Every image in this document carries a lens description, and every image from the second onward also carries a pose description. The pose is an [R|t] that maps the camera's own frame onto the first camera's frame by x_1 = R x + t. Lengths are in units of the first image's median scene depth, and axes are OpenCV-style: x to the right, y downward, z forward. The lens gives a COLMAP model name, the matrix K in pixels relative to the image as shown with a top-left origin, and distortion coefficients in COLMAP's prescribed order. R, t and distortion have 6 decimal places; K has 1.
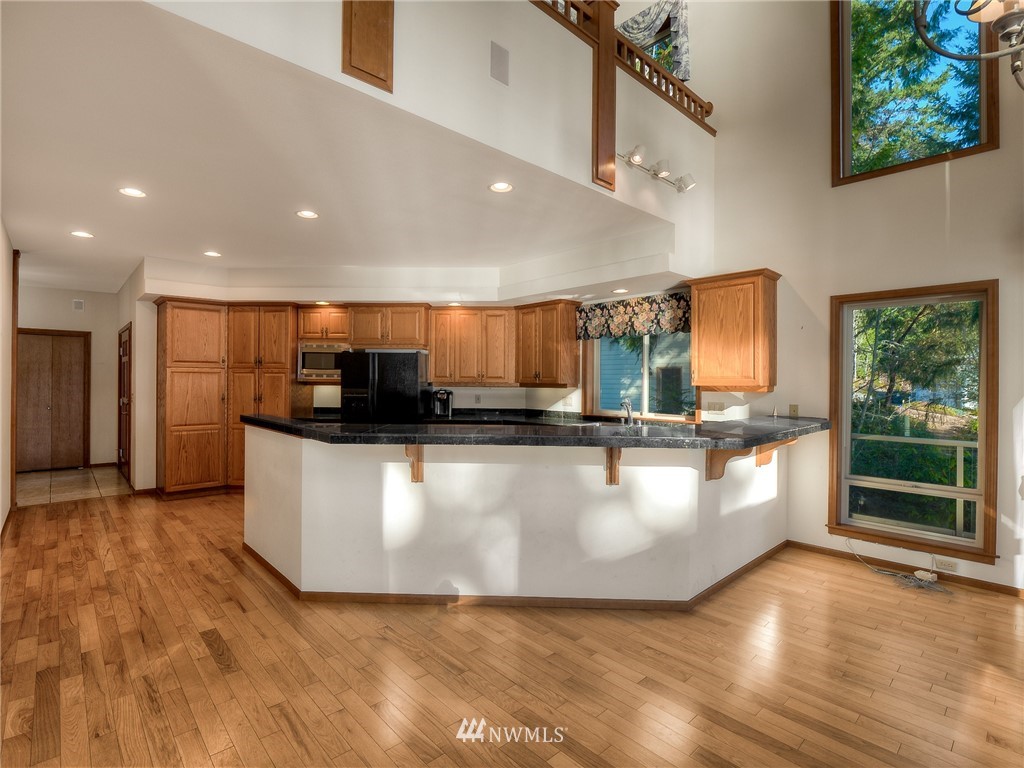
lens RADIAL K [[497.0, 0, 508.4], [0, 497.0, 381.3], [0, 0, 1]] dist [-0.016442, 0.000051]
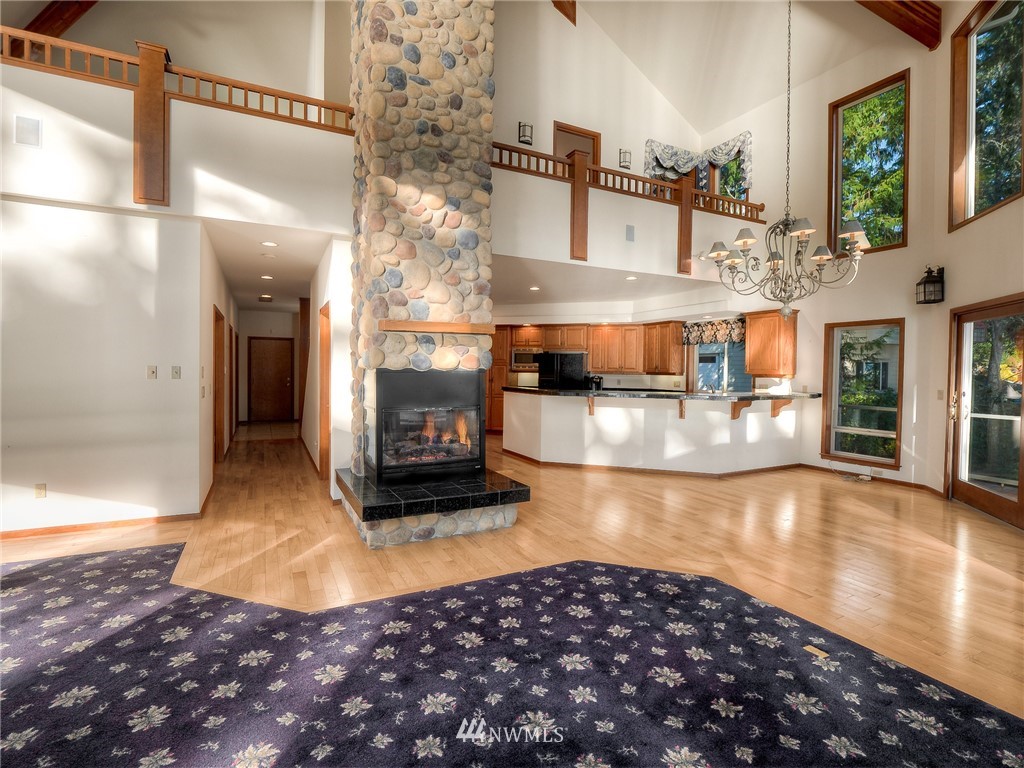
lens RADIAL K [[497.0, 0, 510.6], [0, 497.0, 379.9], [0, 0, 1]] dist [-0.016442, 0.000051]
pose [[0.962172, 0.011178, -0.272215, 0.045824], [-0.006396, 0.999809, 0.018445, 0.002163], [0.272369, -0.016006, 0.962060, -0.758883]]
